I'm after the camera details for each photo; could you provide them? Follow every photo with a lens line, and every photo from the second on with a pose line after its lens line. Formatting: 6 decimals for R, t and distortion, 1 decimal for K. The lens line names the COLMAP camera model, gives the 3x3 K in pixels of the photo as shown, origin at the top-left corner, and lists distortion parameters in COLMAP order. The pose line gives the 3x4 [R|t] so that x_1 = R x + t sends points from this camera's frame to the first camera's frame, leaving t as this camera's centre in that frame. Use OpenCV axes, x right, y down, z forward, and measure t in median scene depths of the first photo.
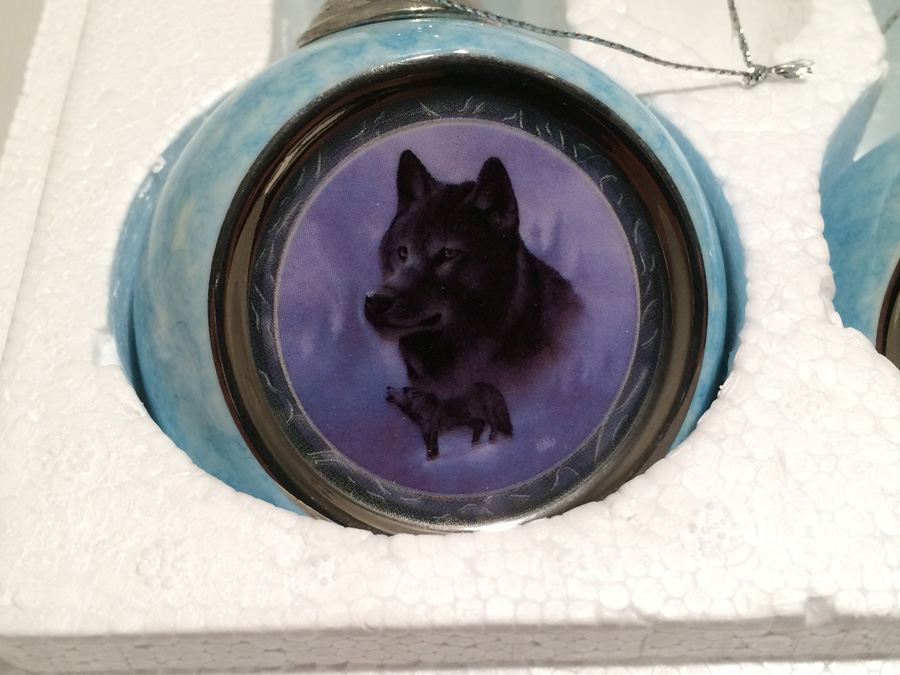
lens RADIAL K [[1170.1, 0, 448.2], [0, 1170.1, 344.9], [0, 0, 1]] dist [0.024912, 0.000000]
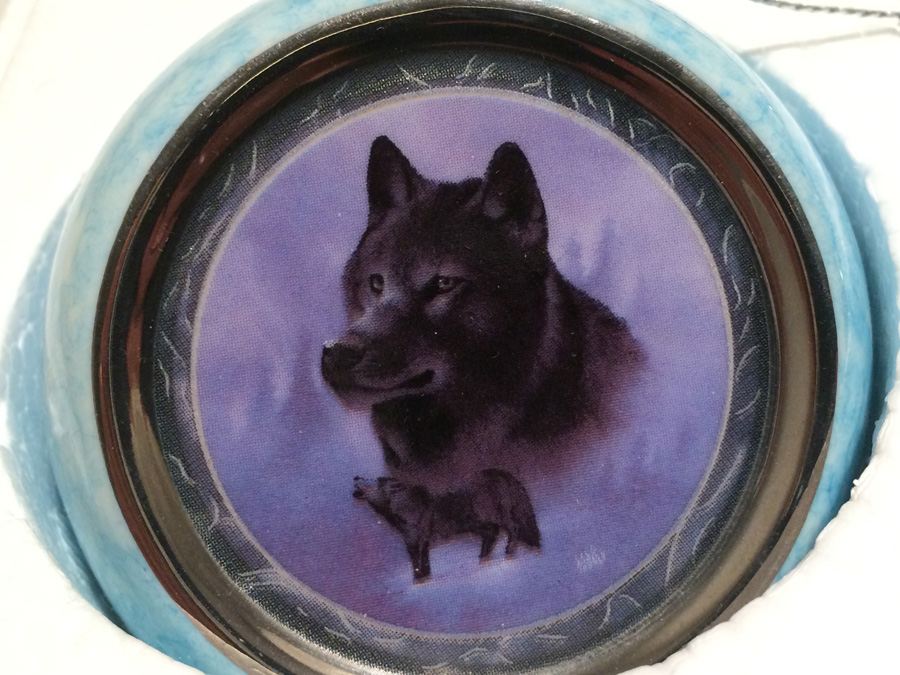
lens RADIAL K [[1170.1, 0, 448.9], [0, 1170.1, 338.7], [0, 0, 1]] dist [0.024912, 0.000000]
pose [[0.988298, -0.009429, -0.152245, 0.107986], [0.007187, 0.999858, -0.015266, -0.034556], [0.152367, 0.013993, 0.988225, 0.316772]]
